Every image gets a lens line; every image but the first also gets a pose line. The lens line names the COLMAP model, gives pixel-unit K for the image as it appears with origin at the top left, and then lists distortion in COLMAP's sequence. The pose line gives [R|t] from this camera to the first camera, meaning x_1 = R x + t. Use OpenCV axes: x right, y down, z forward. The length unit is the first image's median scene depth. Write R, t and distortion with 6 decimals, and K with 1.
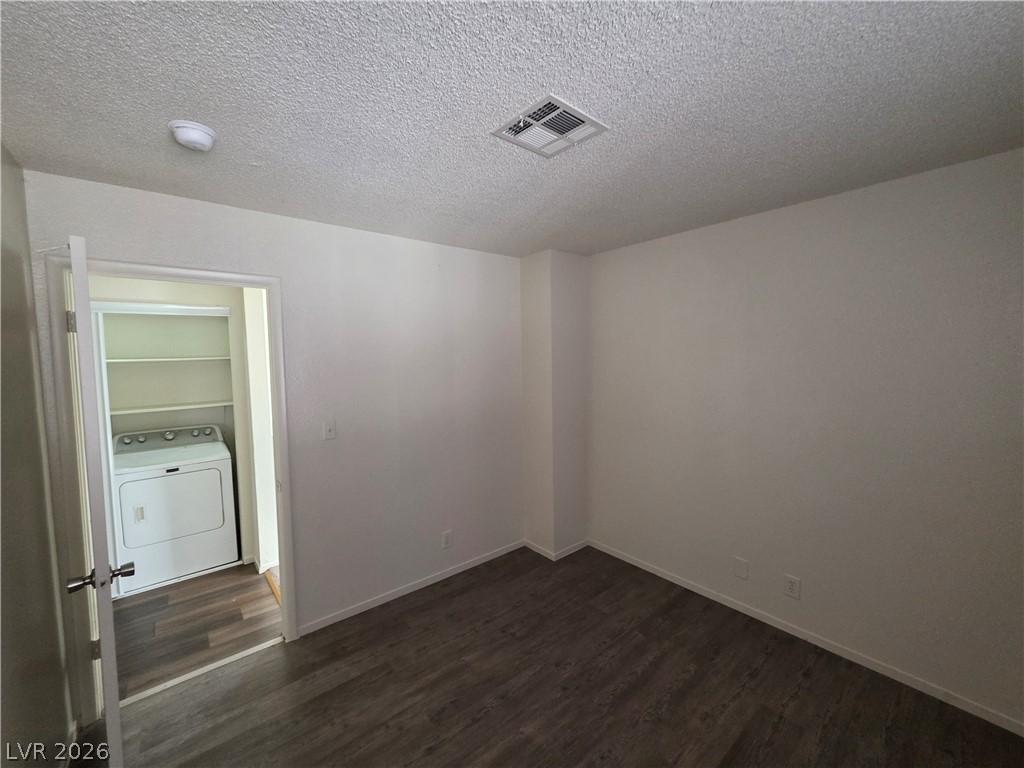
lens RADIAL K [[412.5, 0, 518.5], [0, 412.5, 381.3], [0, 0, 1]] dist [0.000603, -0.000201]
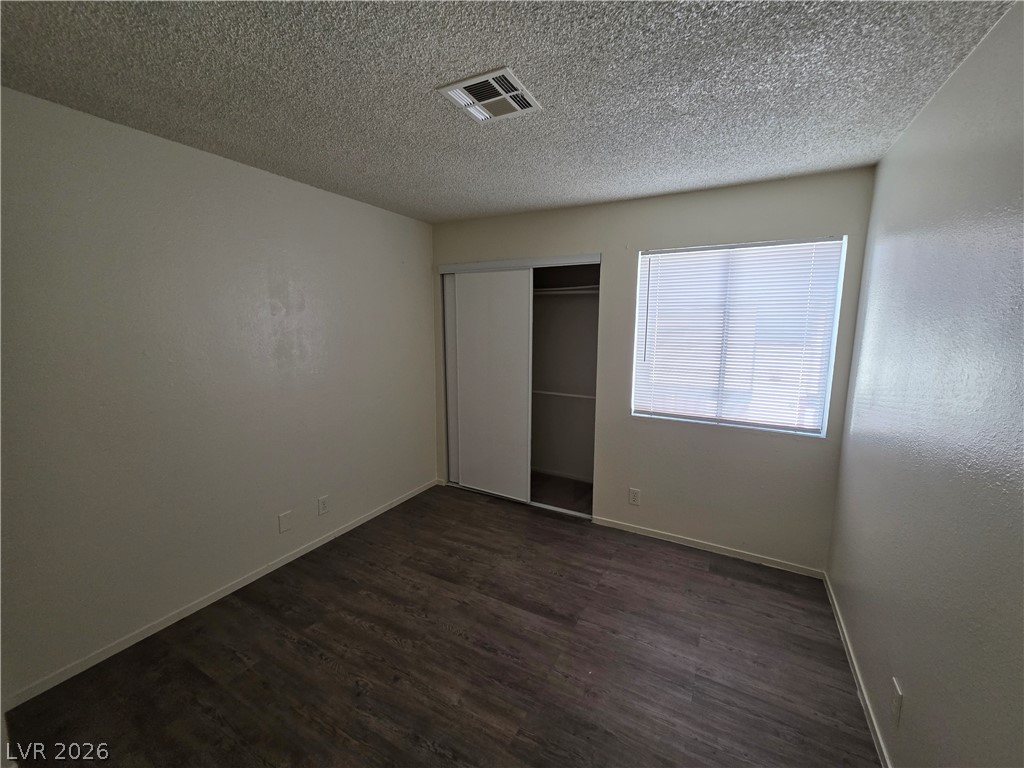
lens RADIAL K [[405.8, 0, 515.7], [0, 405.8, 382.1], [0, 0, 1]] dist [0.000871, -0.000285]
pose [[-0.364698, -0.119793, 0.923388, -0.753912], [0.052325, 0.987486, 0.148775, -0.024746], [-0.929654, 0.102574, -0.353866, 1.028819]]
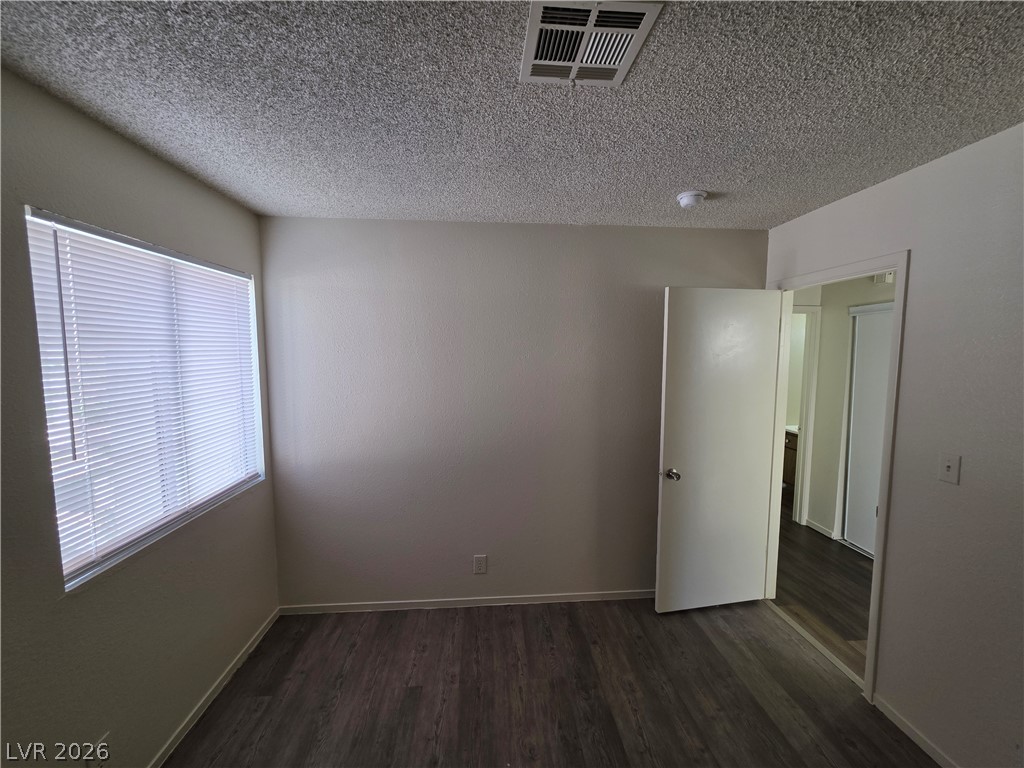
lens RADIAL K [[412.0, 0, 516.7], [0, 412.0, 384.6], [0, 0, 1]] dist [0.000825, 0.000353]
pose [[-0.586998, 0.085053, -0.805108, 0.568702], [-0.036086, 0.990729, 0.130972, -0.090480], [0.808783, 0.105933, -0.578487, 1.023170]]
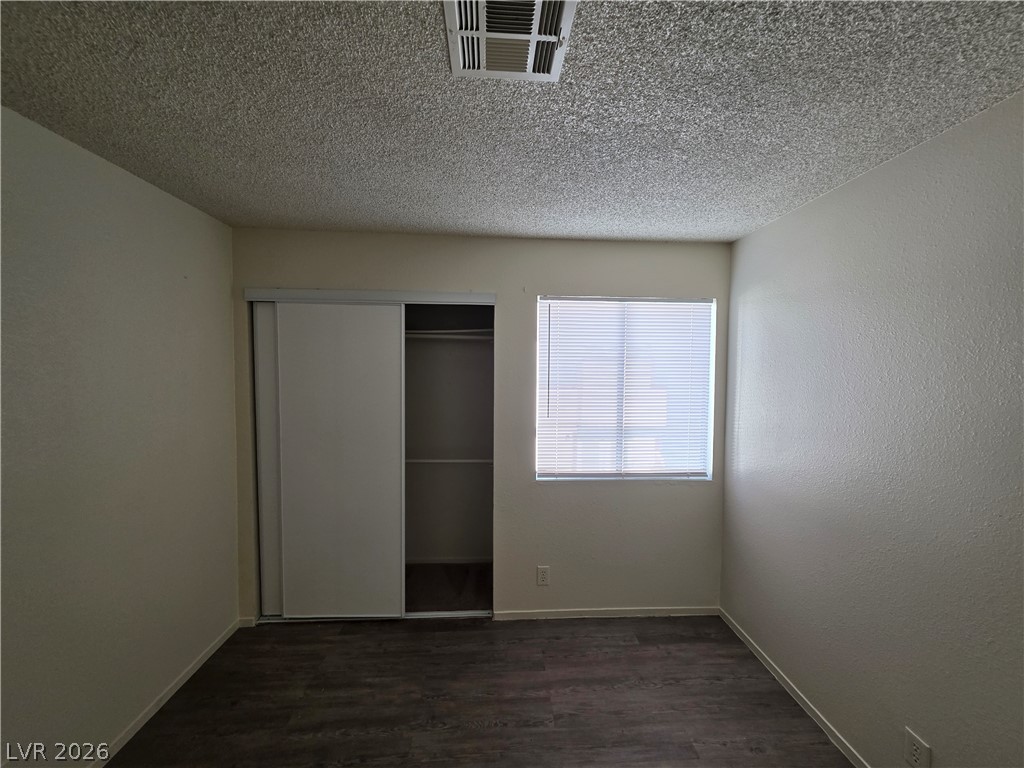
lens RADIAL K [[407.7, 0, 516.1], [0, 407.7, 385.3], [0, 0, 1]] dist [0.001670, -0.000323]
pose [[-0.800363, -0.016663, 0.599285, -0.253211], [0.038197, 0.996165, 0.078711, -0.066002], [-0.598298, 0.085888, -0.796657, 1.165945]]
